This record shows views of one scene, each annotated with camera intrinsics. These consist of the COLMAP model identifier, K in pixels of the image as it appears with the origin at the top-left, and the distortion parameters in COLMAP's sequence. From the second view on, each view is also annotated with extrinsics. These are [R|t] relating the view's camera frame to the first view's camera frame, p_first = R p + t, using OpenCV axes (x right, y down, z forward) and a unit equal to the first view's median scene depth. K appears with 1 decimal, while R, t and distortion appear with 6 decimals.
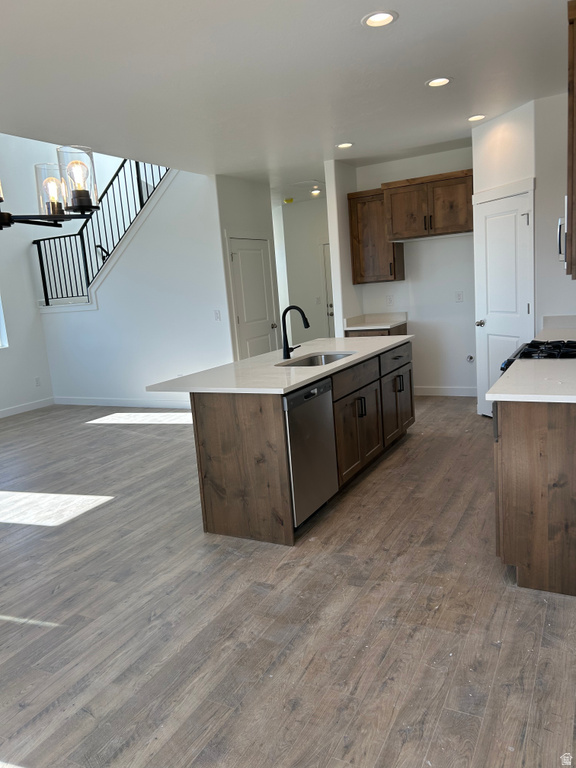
lens RADIAL K [[580.8, 0, 288.0], [0, 580.8, 384.0], [0, 0, 1]] dist [-0.009449, -0.004368]
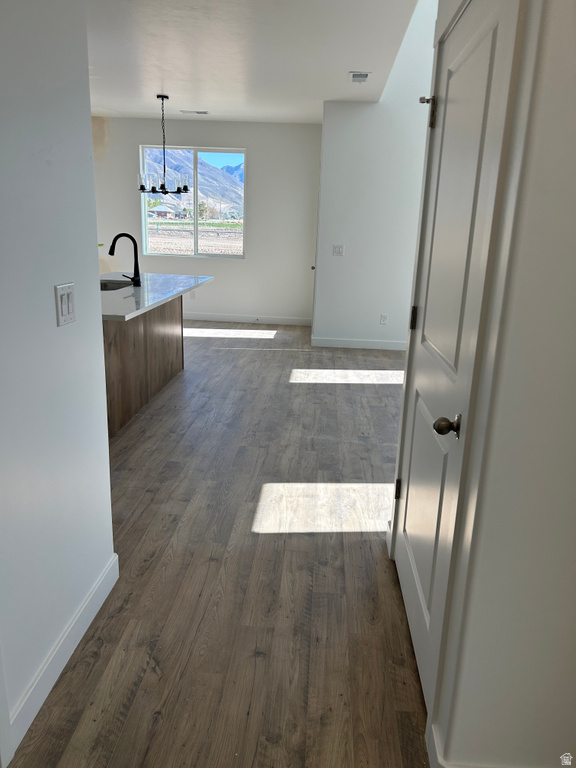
lens RADIAL K [[580.8, 0, 288.0], [0, 580.8, 384.0], [0, 0, 1]] dist [-0.009449, -0.004368]
pose [[-0.909402, 0.153835, -0.386424, 0.249048], [-0.035741, 0.896745, 0.441103, -0.475407], [0.414381, 0.414951, -0.810003, 2.662199]]
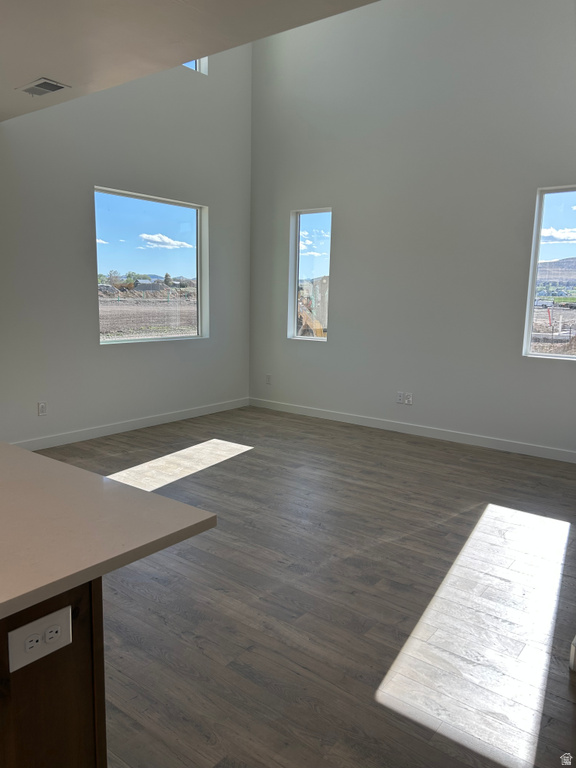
lens RADIAL K [[580.8, 0, 288.0], [0, 580.8, 384.0], [0, 0, 1]] dist [-0.009449, -0.004368]
pose [[-0.165831, 0.239538, -0.956620, 0.483944], [-0.174492, 0.947617, 0.267532, -0.369398], [0.970594, 0.211288, -0.115346, 1.803260]]
